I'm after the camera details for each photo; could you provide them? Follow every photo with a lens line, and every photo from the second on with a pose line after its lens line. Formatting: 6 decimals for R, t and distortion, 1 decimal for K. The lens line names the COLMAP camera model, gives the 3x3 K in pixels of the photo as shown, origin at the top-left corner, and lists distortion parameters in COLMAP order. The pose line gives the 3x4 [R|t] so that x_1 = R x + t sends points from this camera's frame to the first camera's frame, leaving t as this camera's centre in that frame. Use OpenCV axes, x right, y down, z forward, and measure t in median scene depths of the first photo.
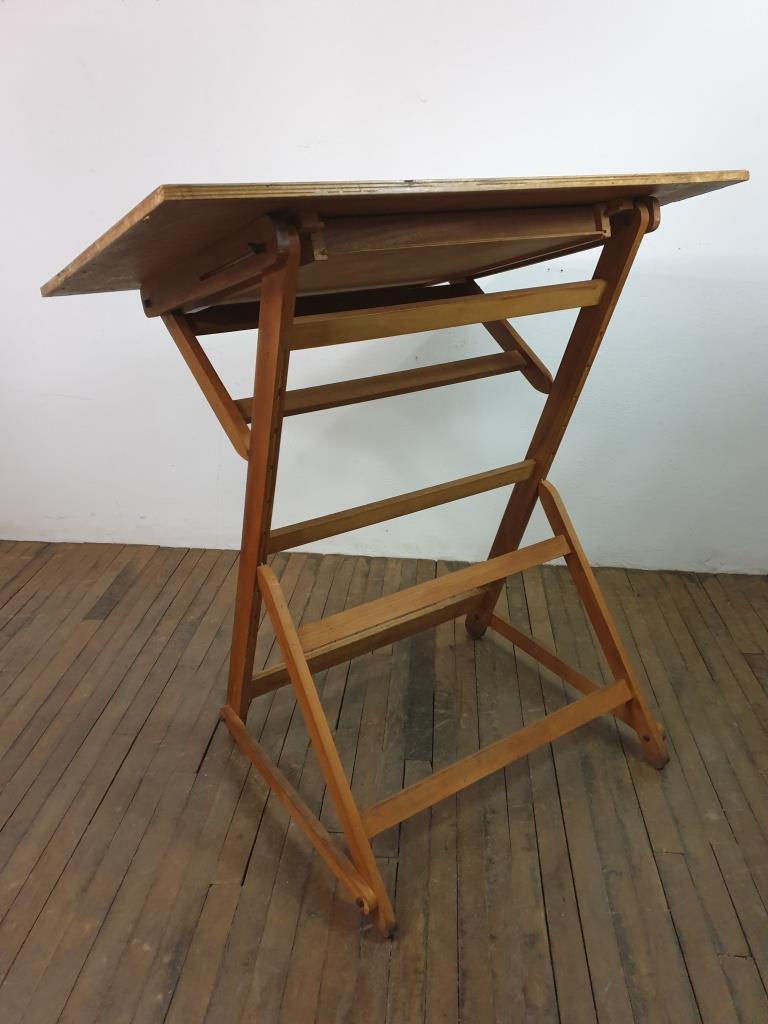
lens RADIAL K [[810.1, 0, 385.4], [0, 810.1, 507.5], [0, 0, 1]] dist [0.015781, 0.013224]
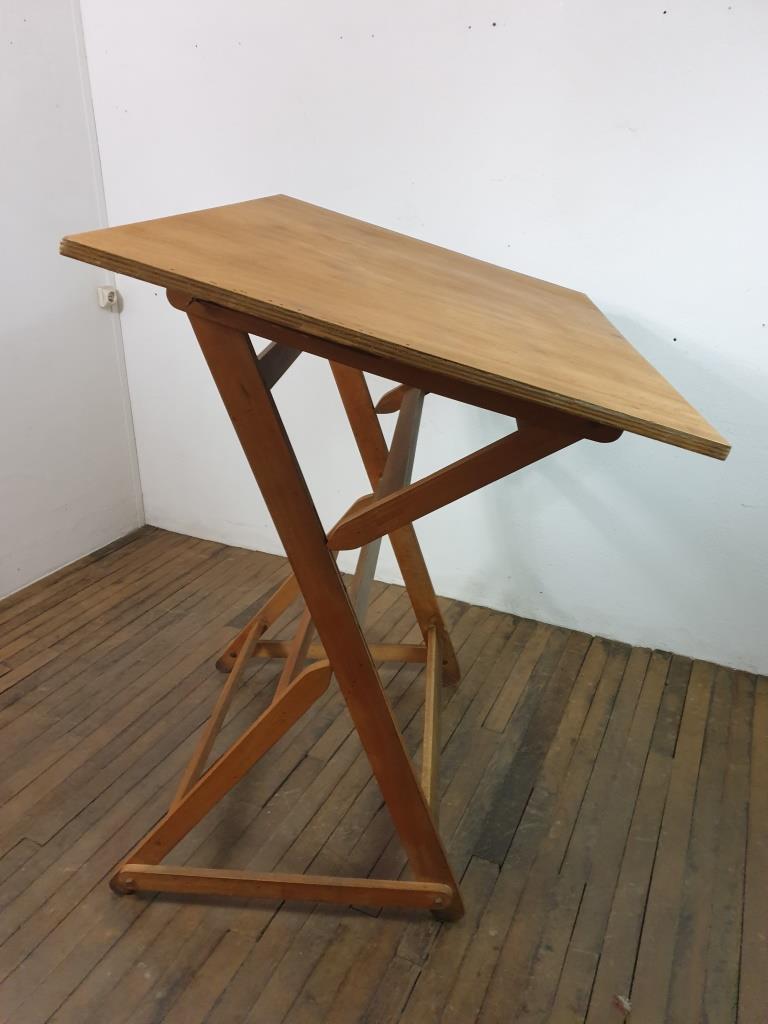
lens RADIAL K [[810.1, 0, 364.8], [0, 810.1, 503.7], [0, 0, 1]] dist [0.015781, 0.013224]
pose [[0.930826, 0.143845, -0.335965, 0.144915], [-0.154690, 0.987947, -0.005590, -0.045999], [0.331112, 0.057173, 0.941858, 0.080529]]
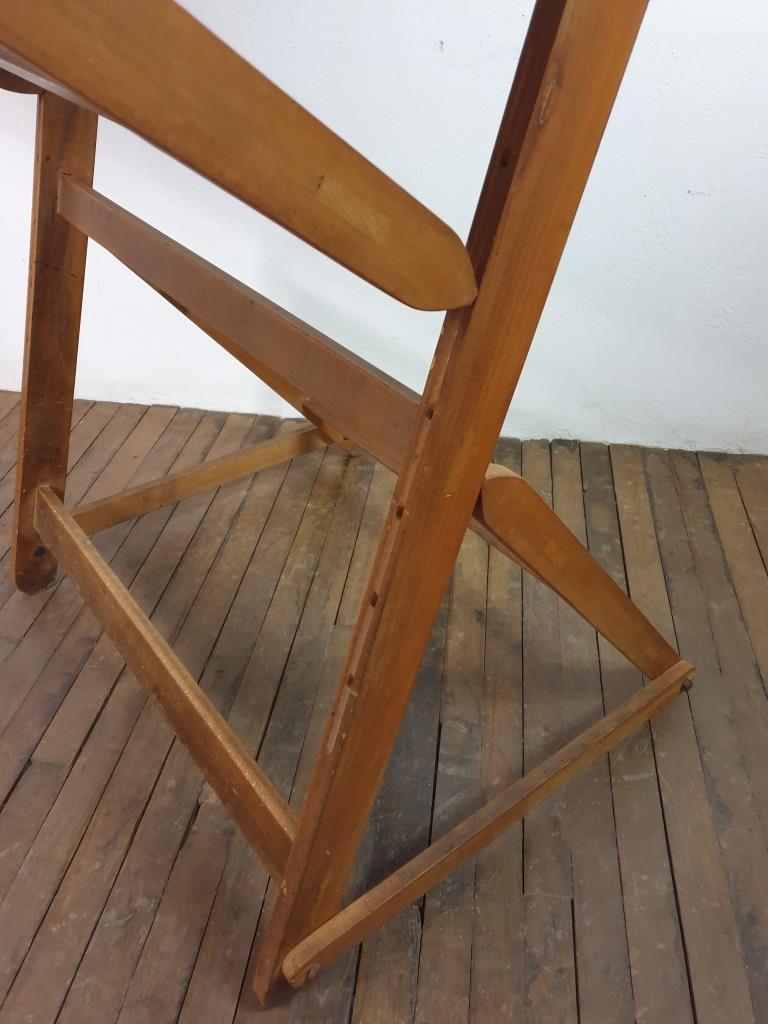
lens RADIAL K [[810.1, 0, 379.5], [0, 810.1, 507.3], [0, 0, 1]] dist [0.015781, 0.013224]
pose [[0.997898, 0.035092, -0.054488, 0.044997], [-0.021463, 0.972223, 0.233069, -0.028000], [0.061154, -0.231409, 0.970933, 0.526225]]
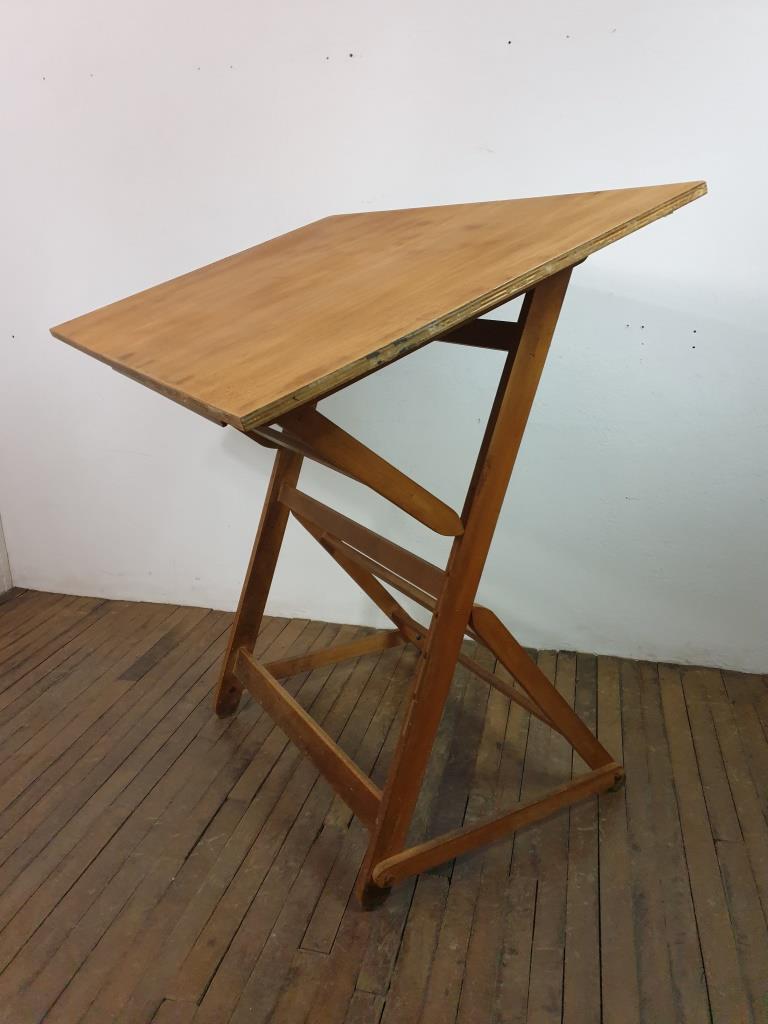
lens RADIAL K [[810.1, 0, 371.1], [0, 810.1, 503.5], [0, 0, 1]] dist [0.015781, 0.013224]
pose [[0.983929, 0.040346, -0.173942, 0.097298], [-0.059336, 0.992659, -0.105393, 0.017634], [0.168413, 0.114021, 0.979100, 0.100890]]
